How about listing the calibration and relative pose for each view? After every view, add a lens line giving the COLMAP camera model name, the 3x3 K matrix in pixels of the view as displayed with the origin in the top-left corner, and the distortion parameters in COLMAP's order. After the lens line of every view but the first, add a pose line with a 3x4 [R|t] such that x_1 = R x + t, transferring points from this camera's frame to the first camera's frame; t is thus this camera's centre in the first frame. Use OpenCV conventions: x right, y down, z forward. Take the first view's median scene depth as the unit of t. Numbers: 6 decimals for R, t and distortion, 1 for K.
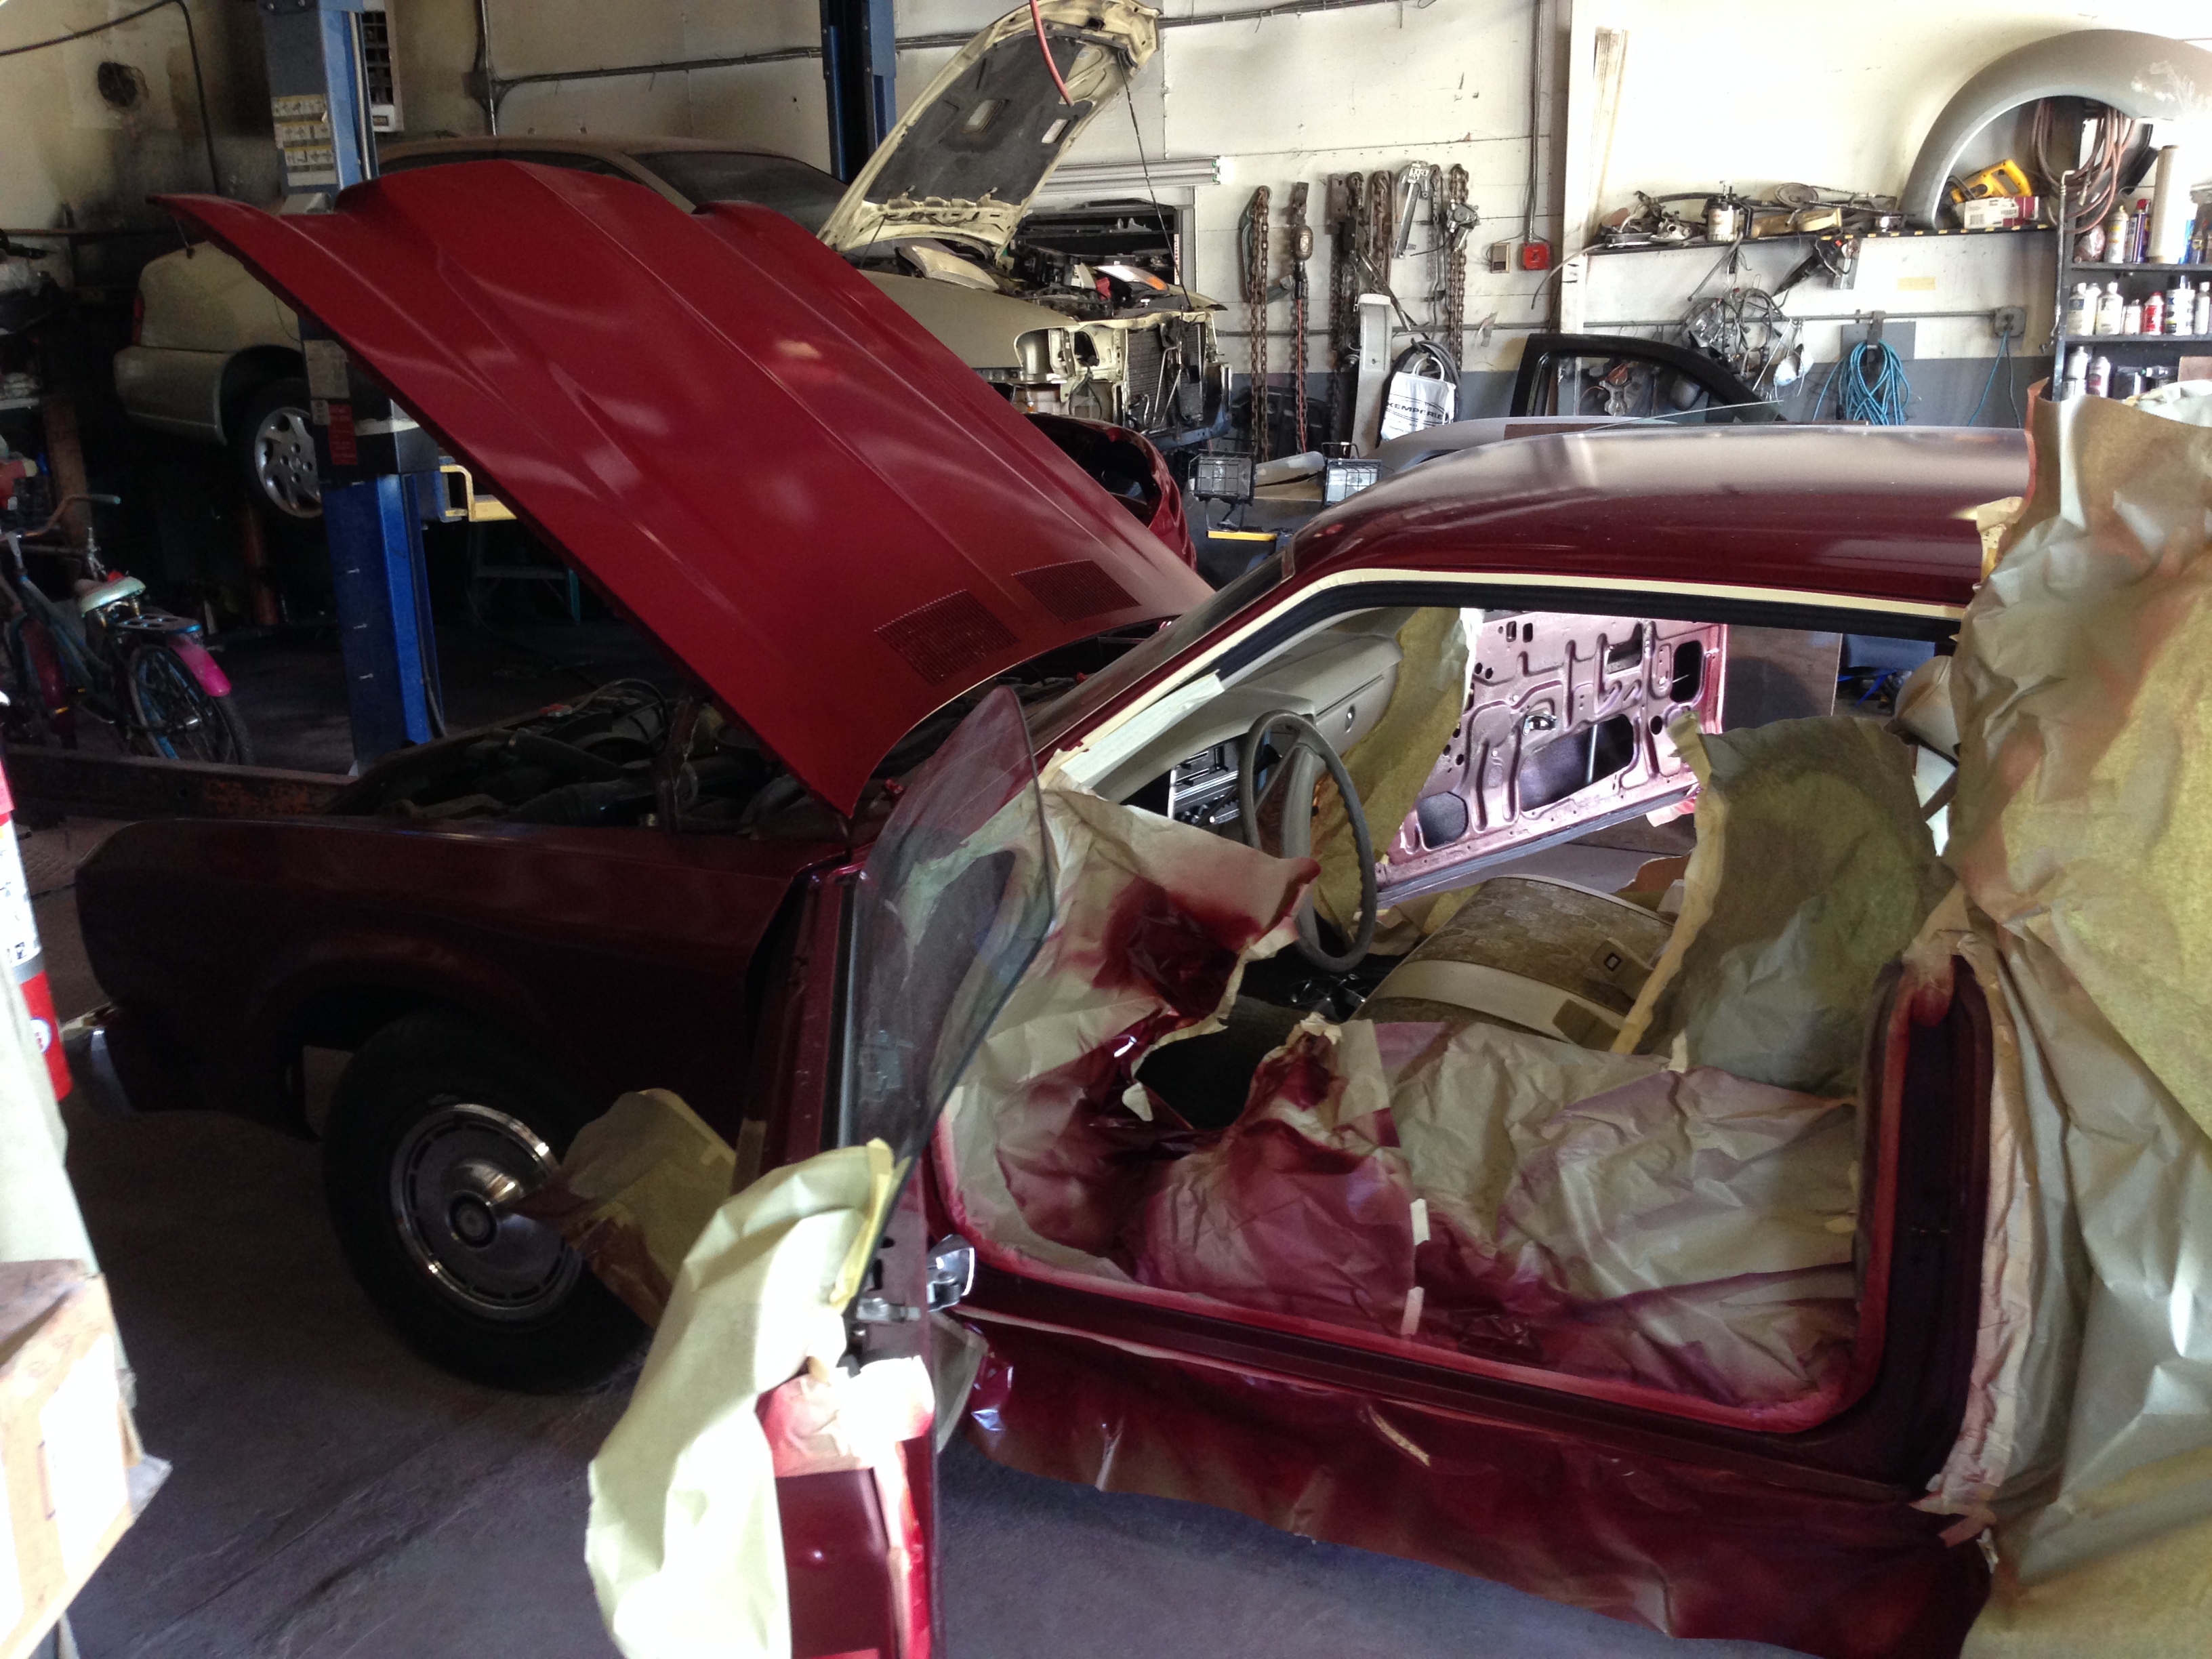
lens RADIAL K [[2032.9, 0, 1093.5], [0, 2032.9, 820.0], [0, 0, 1]] dist [0.144737, -0.265381]
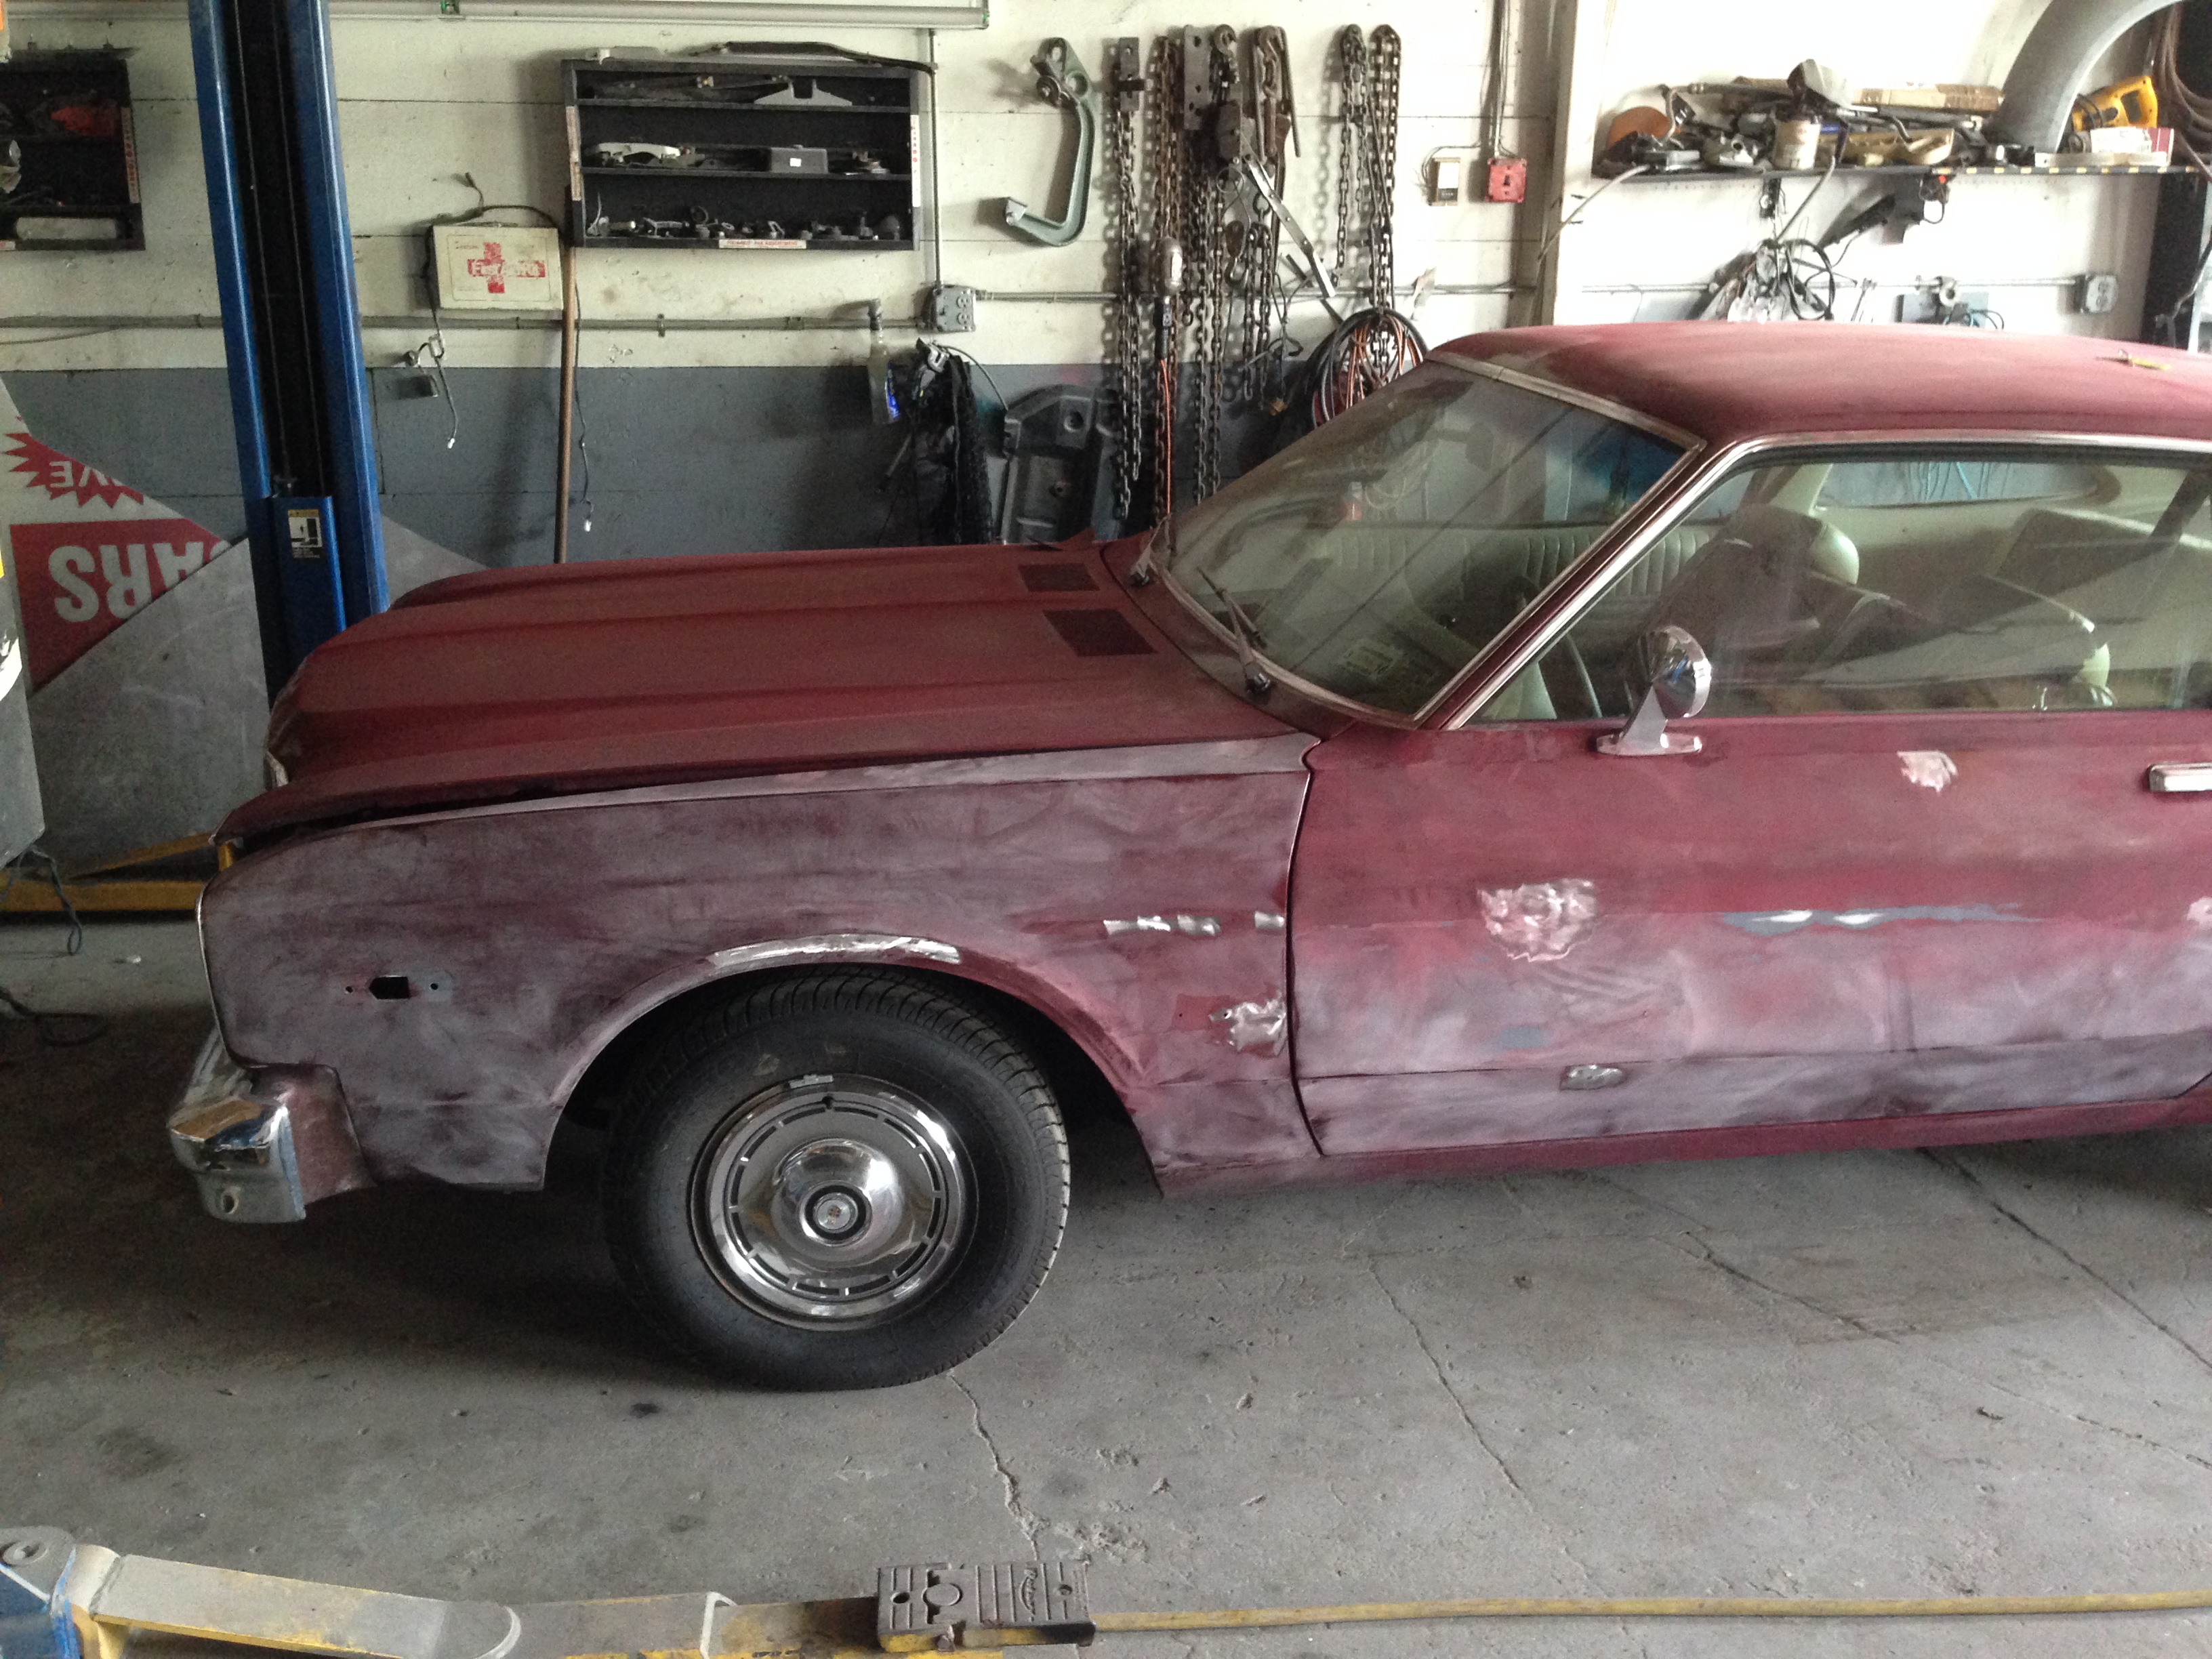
lens RADIAL K [[2032.9, 0, 1093.5], [0, 2032.9, 820.0], [0, 0, 1]] dist [0.144737, -0.265381]
pose [[0.800357, -0.142937, 0.582234, -0.478703], [0.127710, 0.989521, 0.067371, -0.224248], [-0.585763, 0.020437, 0.810225, 0.918887]]
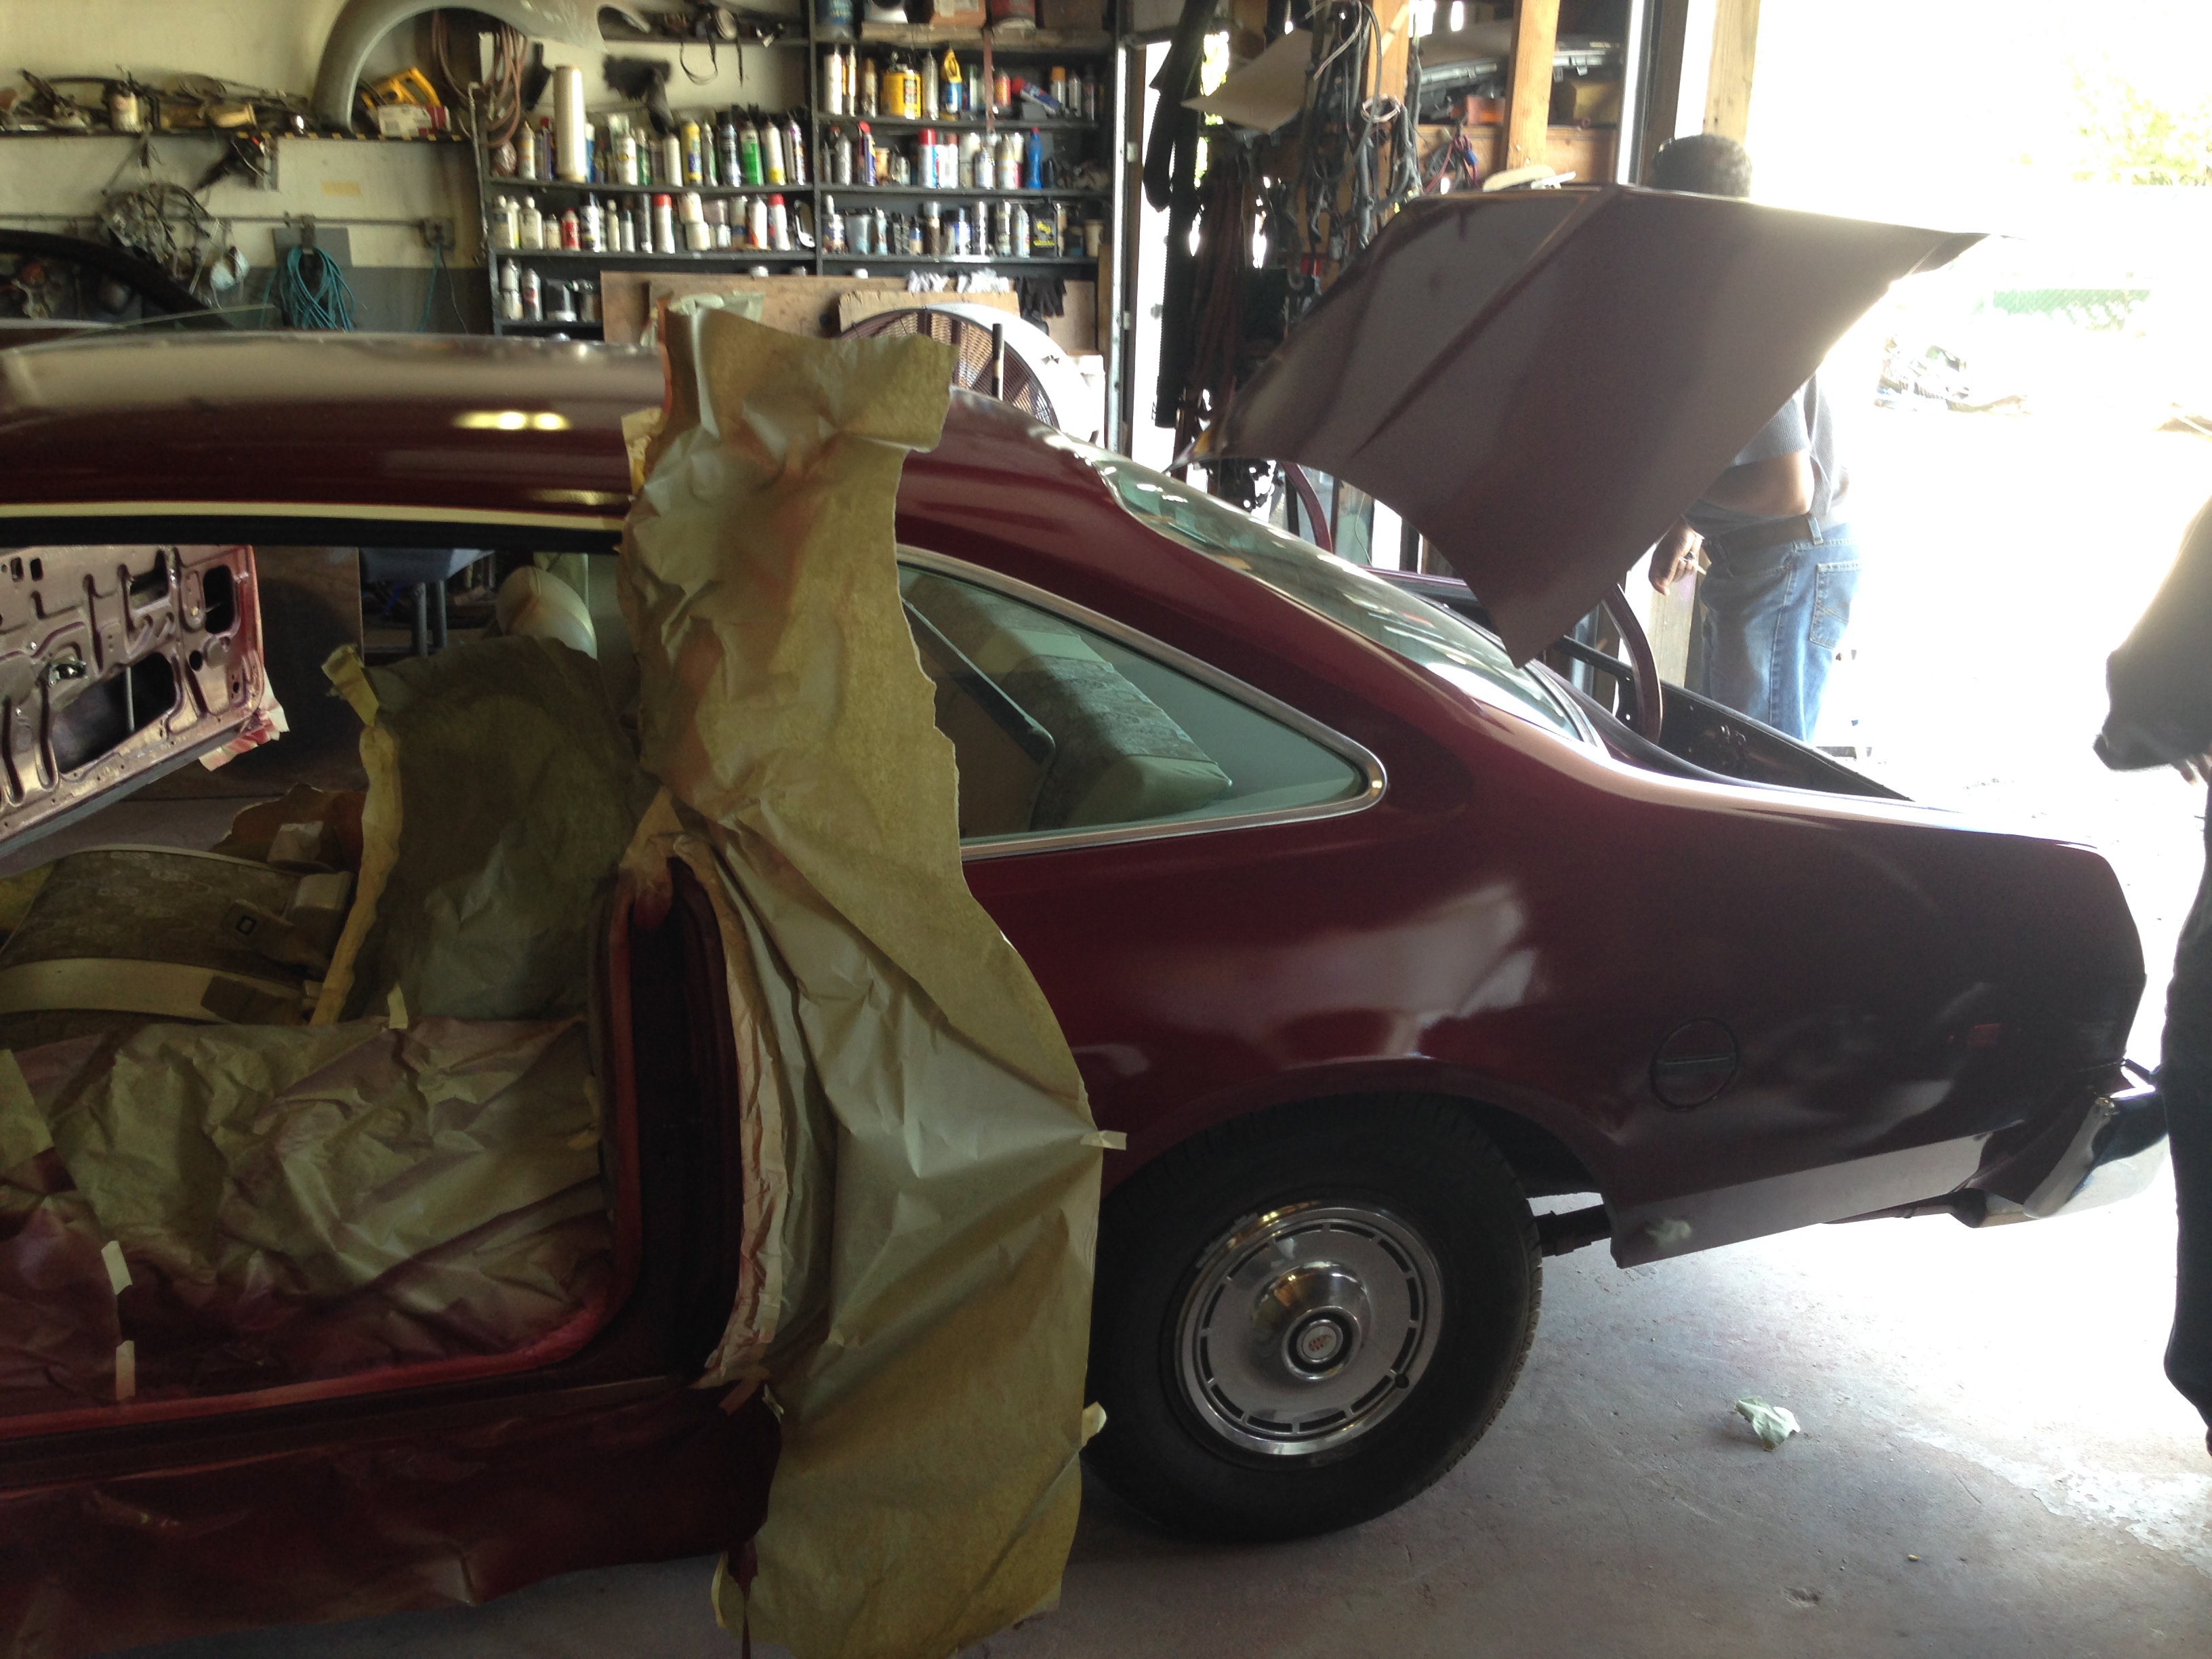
lens RADIAL K [[2032.9, 0, 1093.5], [0, 2032.9, 820.0], [0, 0, 1]] dist [0.144737, -0.265381]
pose [[0.741833, -0.152961, 0.652906, -0.041425], [0.125199, 0.988110, 0.089240, -0.008096], [-0.658793, 0.015542, 0.752163, 0.043039]]
